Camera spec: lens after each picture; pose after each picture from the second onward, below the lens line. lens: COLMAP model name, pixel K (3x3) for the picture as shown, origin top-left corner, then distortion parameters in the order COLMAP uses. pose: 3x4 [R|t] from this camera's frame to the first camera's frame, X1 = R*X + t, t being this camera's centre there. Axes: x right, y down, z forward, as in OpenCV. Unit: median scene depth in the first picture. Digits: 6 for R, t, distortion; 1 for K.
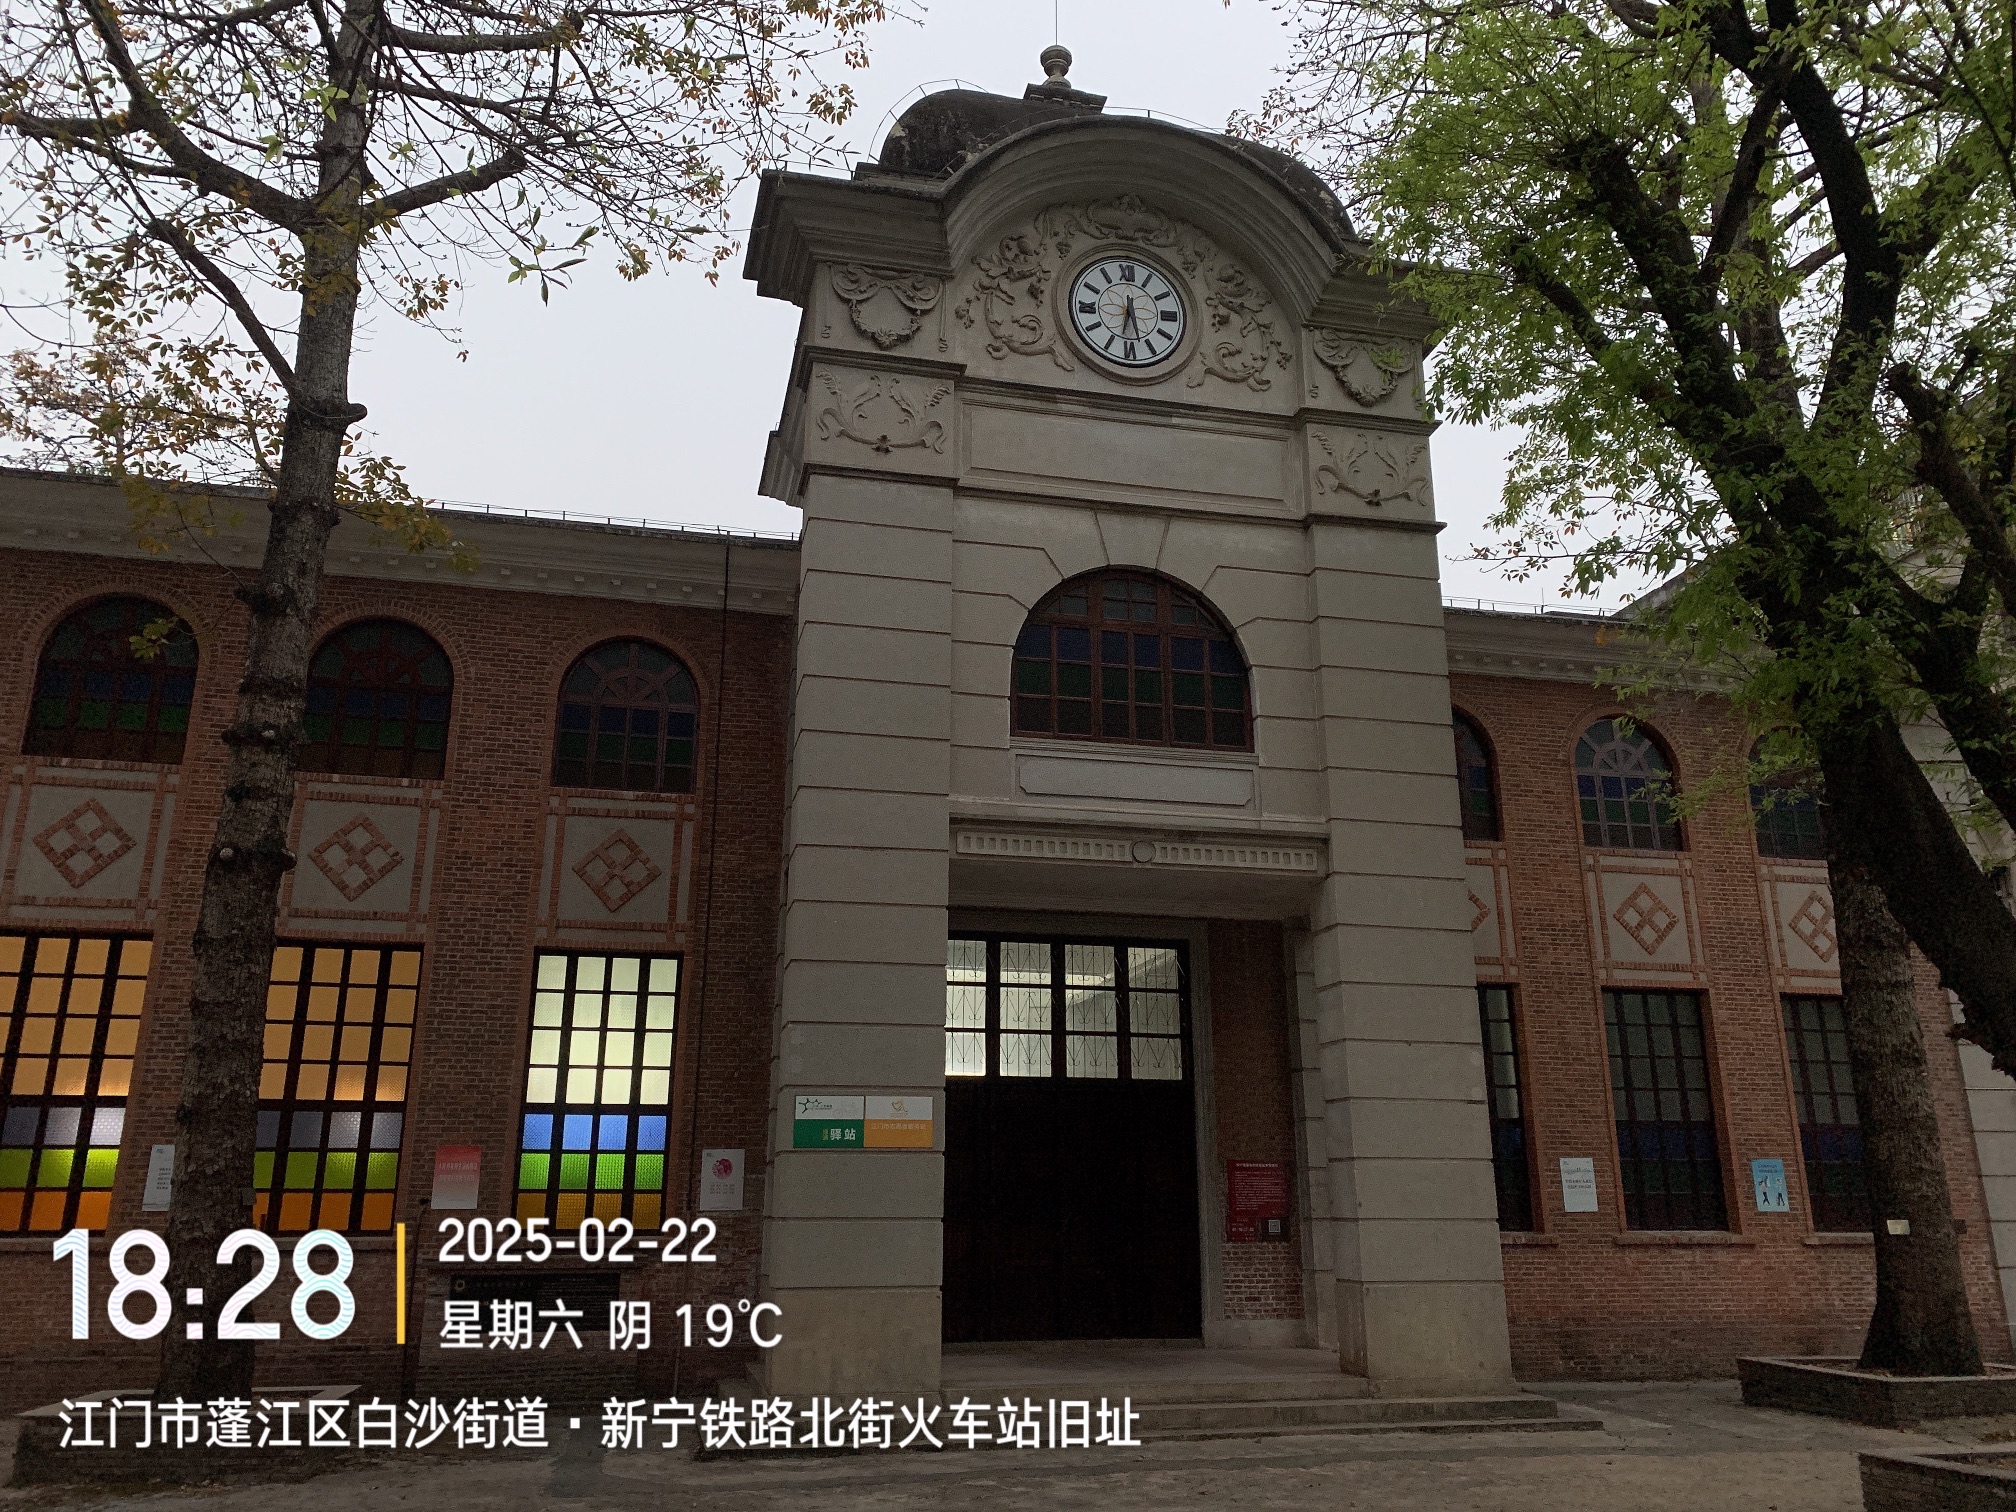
lens RADIAL K [[1543.5, 0, 1008.0], [0, 1543.5, 756.0], [0, 0, 1]] dist [0.031554, -0.013109]
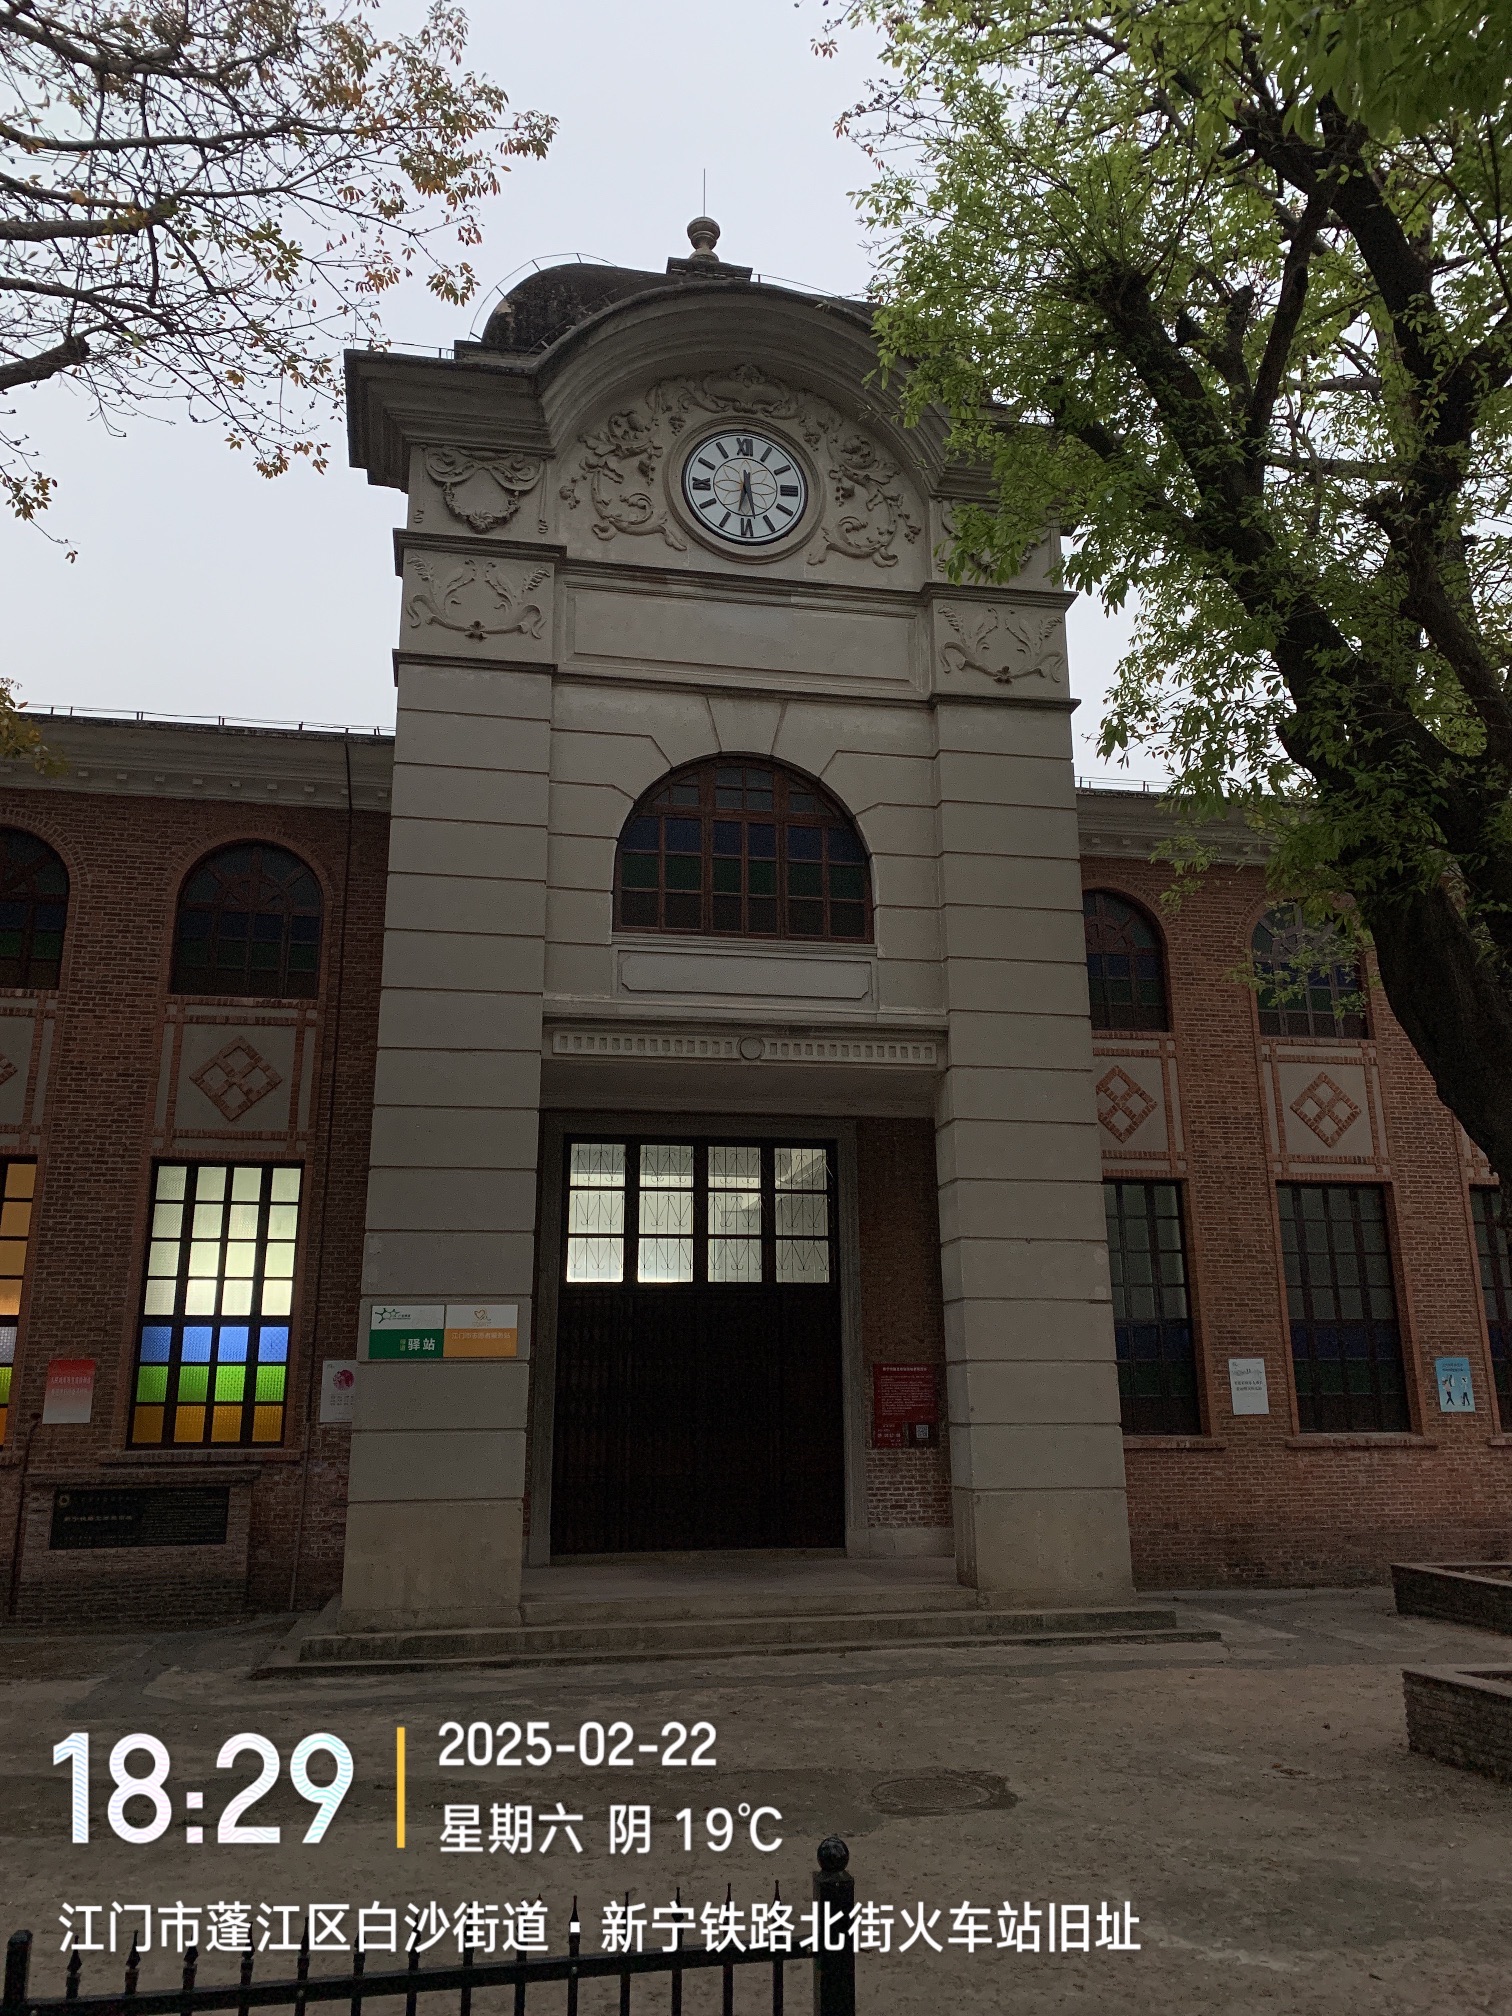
lens RADIAL K [[1496.1, 0, 913.9], [0, 1496.1, 1003.9], [0, 0, 1]] dist [0.044525, -0.053034]
pose [[0.998771, -0.020215, -0.045257, 0.218878], [0.021135, 0.999578, 0.019940, 0.016815], [0.044835, -0.020872, 0.998776, 0.067196]]
